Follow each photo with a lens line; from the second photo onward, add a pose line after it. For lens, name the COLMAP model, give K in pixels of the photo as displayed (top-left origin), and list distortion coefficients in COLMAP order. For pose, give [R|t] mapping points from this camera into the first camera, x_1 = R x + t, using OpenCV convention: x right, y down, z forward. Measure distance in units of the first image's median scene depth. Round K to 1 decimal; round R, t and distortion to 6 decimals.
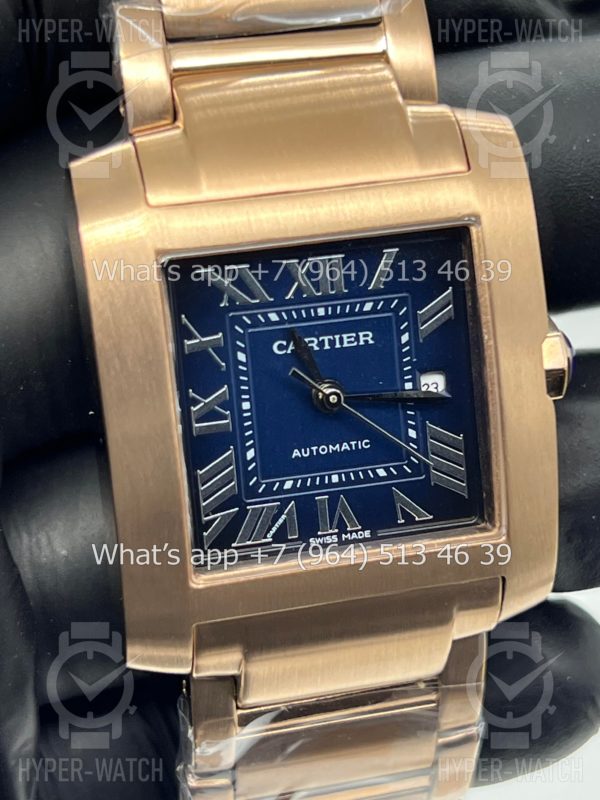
lens RADIAL K [[1813.8, 0, 297.0], [0, 1813.8, 405.7], [0, 0, 1]] dist [0.228609, 0.000000]
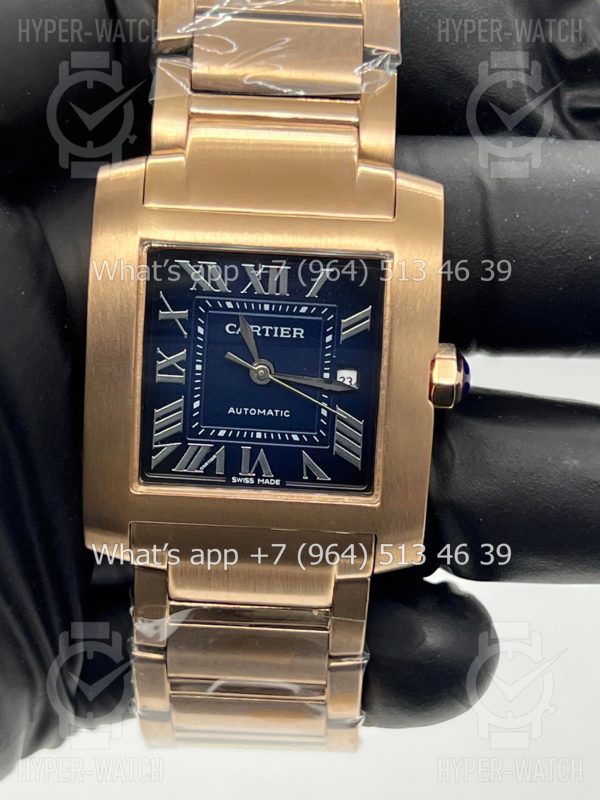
lens RADIAL K [[1813.8, 0, 304.0], [0, 1813.8, 409.6], [0, 0, 1]] dist [0.228609, 0.000000]
pose [[0.962895, 0.171574, -0.208317, 0.323647], [-0.179219, 0.983640, -0.018251, 0.040137], [0.201778, 0.054908, 0.977891, -0.277861]]
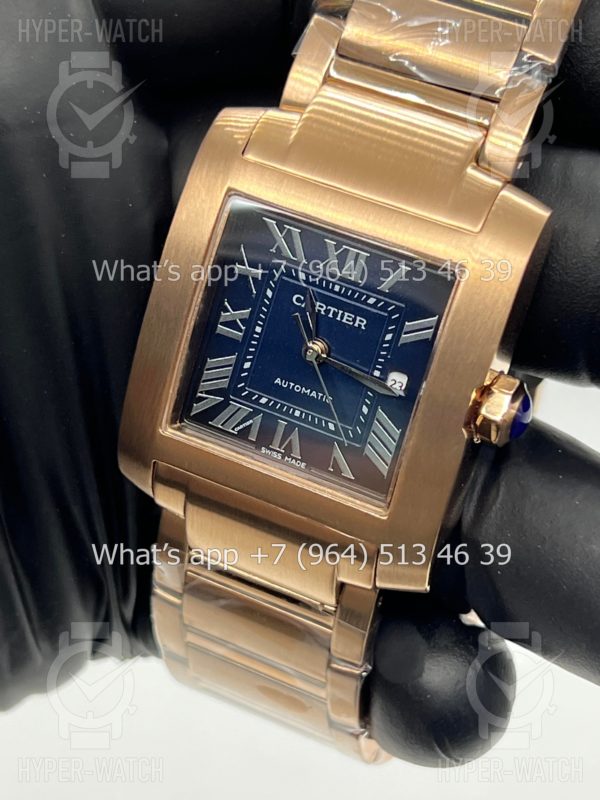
lens RADIAL K [[1813.8, 0, 303.1], [0, 1813.8, 395.8], [0, 0, 1]] dist [0.228609, 0.000000]
pose [[0.761851, 0.428306, -0.485939, 0.639705], [-0.439543, 0.892874, 0.097867, -0.097647], [0.475800, 0.139031, 0.868496, -0.106100]]
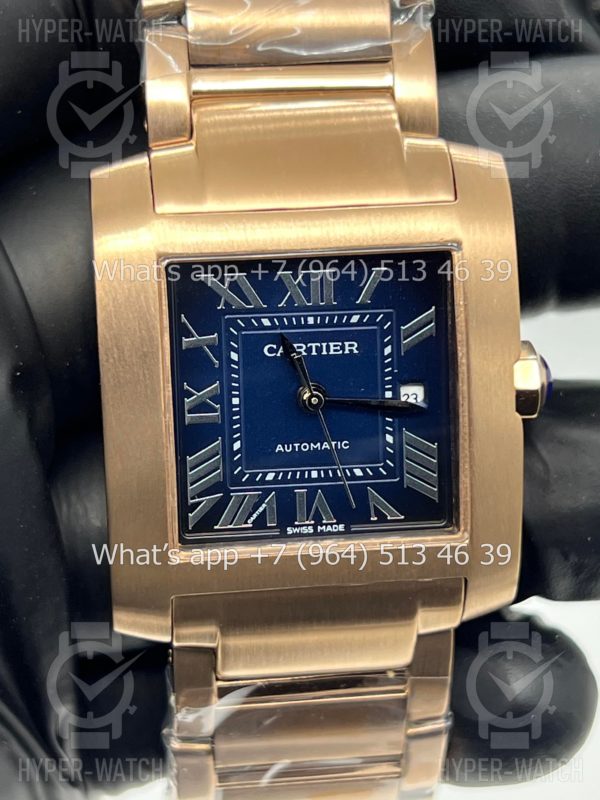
lens RADIAL K [[1813.8, 0, 303.3], [0, 1813.8, 418.1], [0, 0, 1]] dist [0.228609, 0.000000]
pose [[0.992857, 0.073459, -0.094014, 0.114714], [-0.074857, 0.997129, -0.011427, 0.019431], [0.092904, 0.018383, 0.995505, -0.086077]]
